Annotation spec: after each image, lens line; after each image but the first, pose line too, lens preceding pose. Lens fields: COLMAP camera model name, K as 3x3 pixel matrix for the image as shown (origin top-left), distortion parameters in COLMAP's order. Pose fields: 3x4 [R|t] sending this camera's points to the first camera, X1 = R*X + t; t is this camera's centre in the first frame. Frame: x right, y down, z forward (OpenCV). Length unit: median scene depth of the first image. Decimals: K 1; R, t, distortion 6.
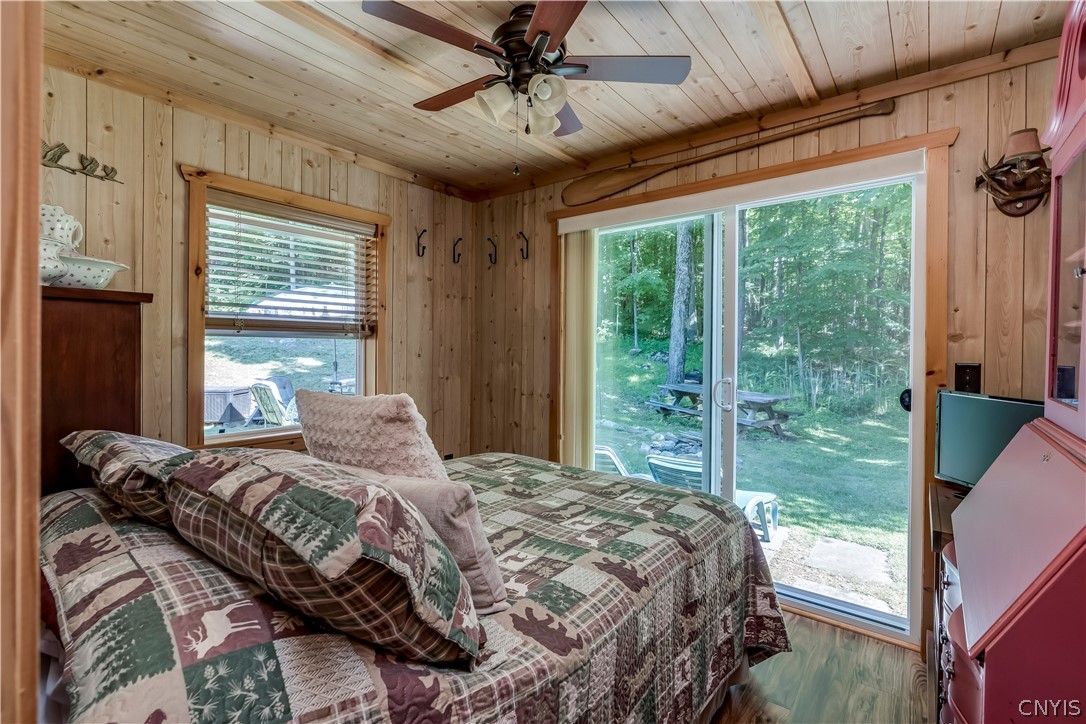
lens RADIAL K [[492.2, 0, 542.2], [0, 492.2, 357.6], [0, 0, 1]] dist [-0.001937, 0.000295]
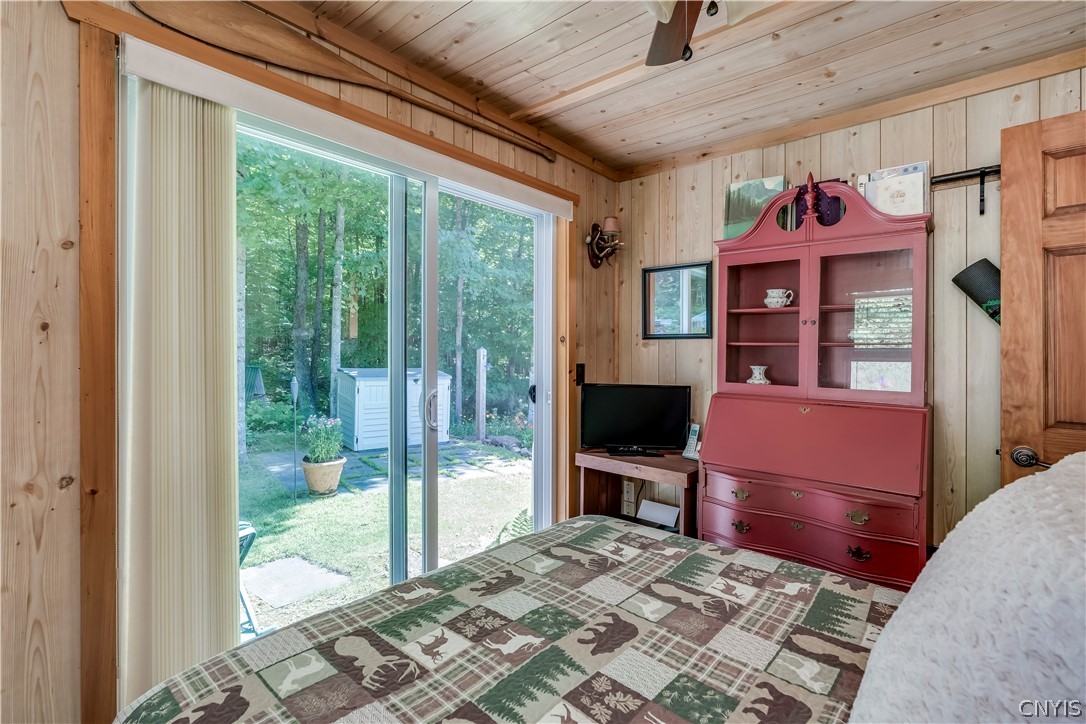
lens RADIAL K [[492.2, 0, 542.2], [0, 492.2, 357.6], [0, 0, 1]] dist [-0.001937, 0.000295]
pose [[0.047751, -0.020693, 0.998645, -0.538880], [0.007420, 0.999765, 0.020361, -0.034094], [-0.998832, 0.006438, 0.047893, 0.975862]]
